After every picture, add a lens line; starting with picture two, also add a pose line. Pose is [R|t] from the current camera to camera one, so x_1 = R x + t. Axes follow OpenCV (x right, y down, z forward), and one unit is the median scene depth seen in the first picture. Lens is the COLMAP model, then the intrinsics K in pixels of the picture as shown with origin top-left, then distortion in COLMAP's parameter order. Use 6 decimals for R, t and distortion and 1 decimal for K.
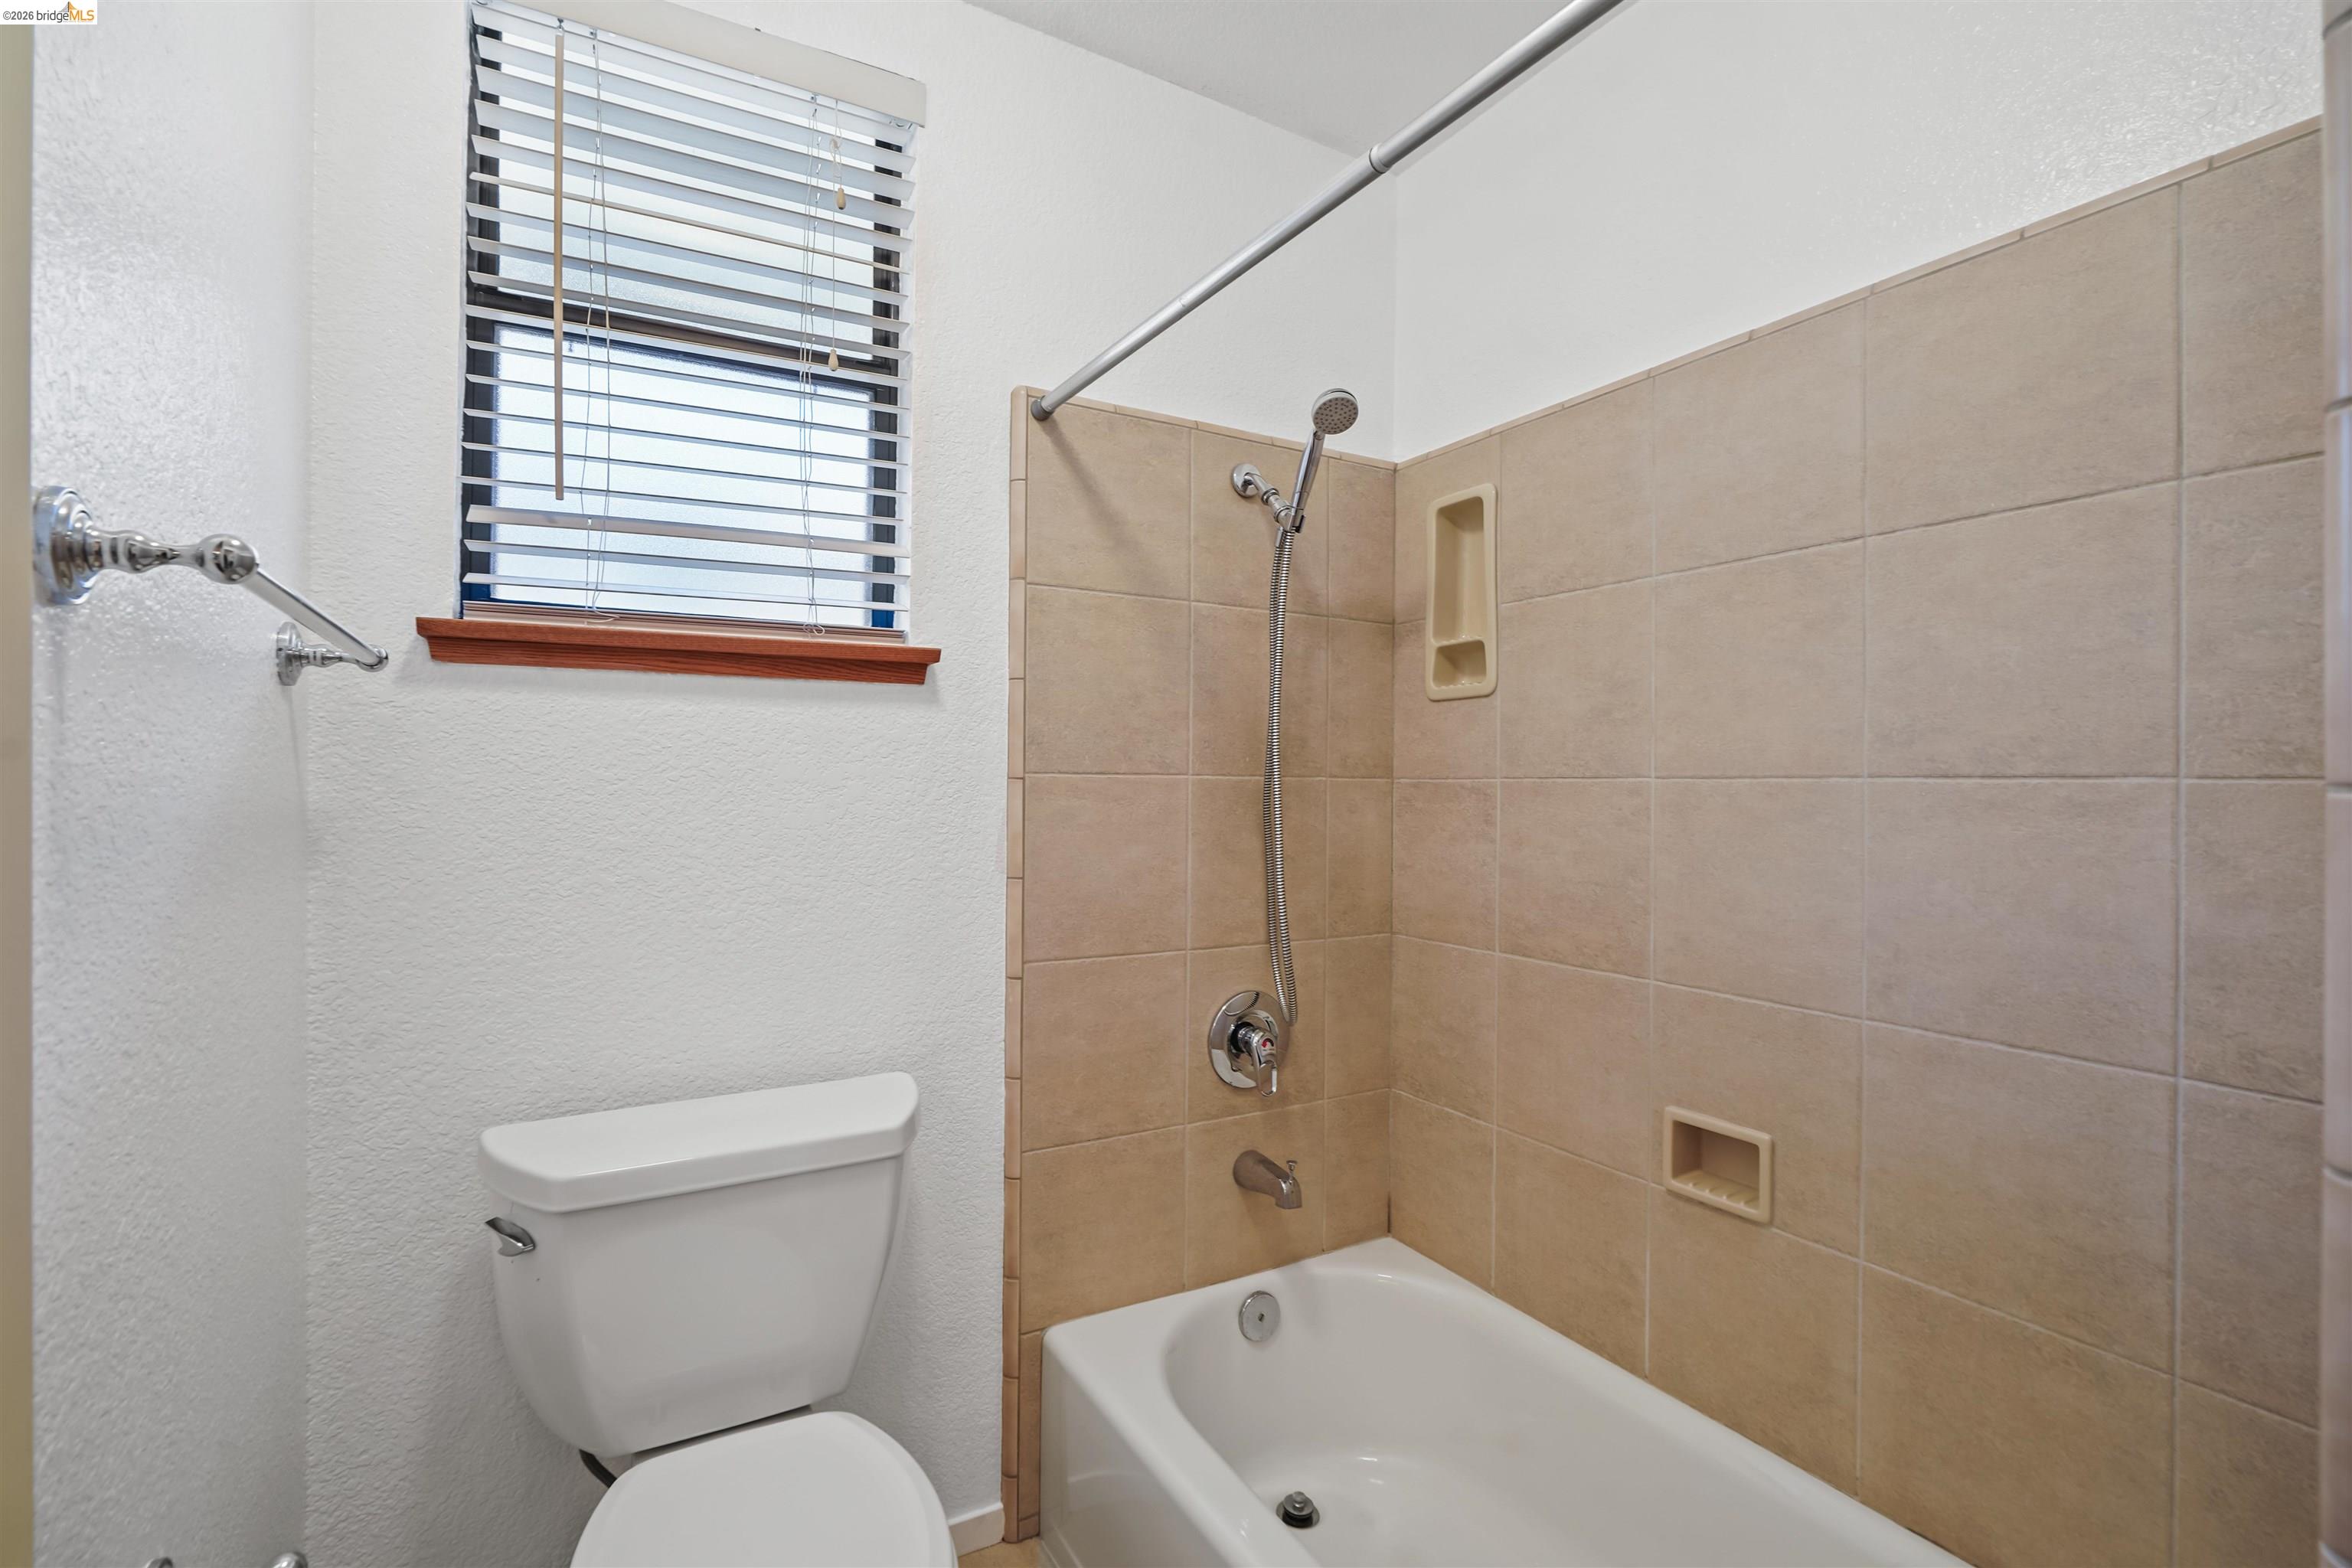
lens RADIAL K [[1101.6, 0, 1174.4], [0, 1101.6, 793.0], [0, 0, 1]] dist [-0.062070, 0.000846]
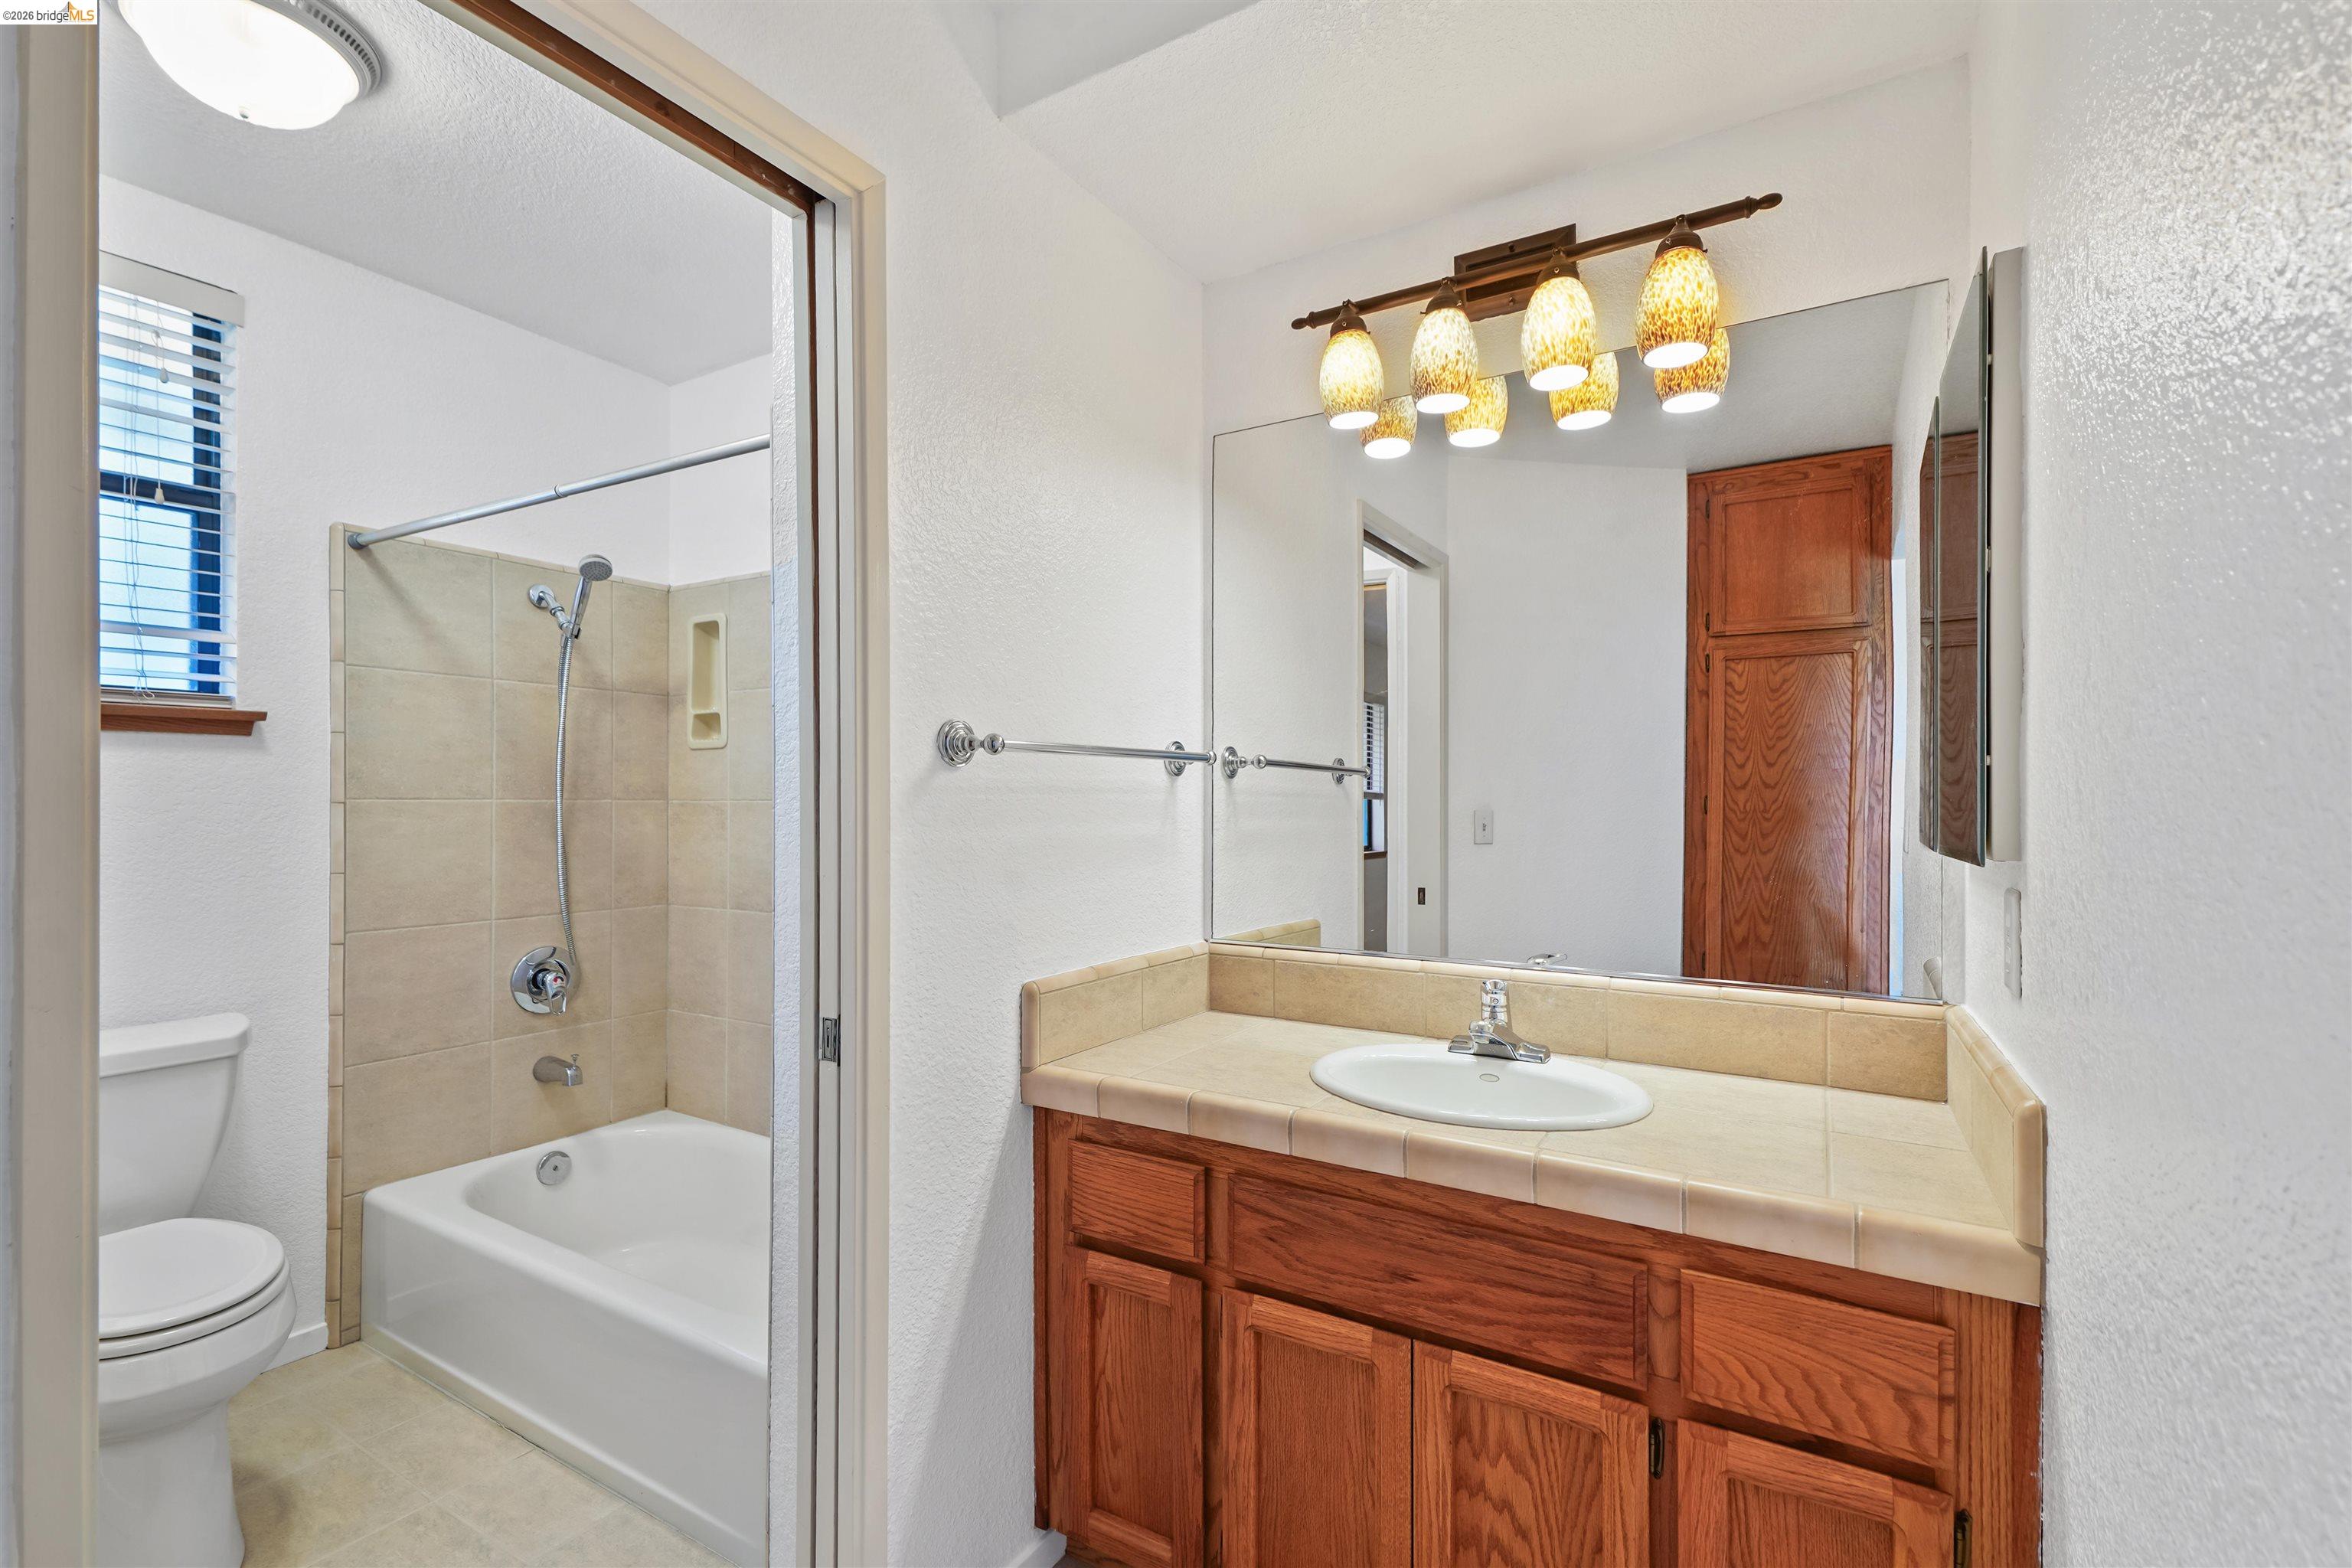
lens RADIAL K [[1034.6, 0, 1211.1], [0, 1034.6, 803.8], [0, 0, 1]] dist [0.000886, -0.004086]
pose [[0.856700, -0.008050, 0.515752, 0.121455], [0.009610, 0.999954, -0.000355, -0.000852], [-0.515725, 0.005260, 0.856738, -0.653293]]
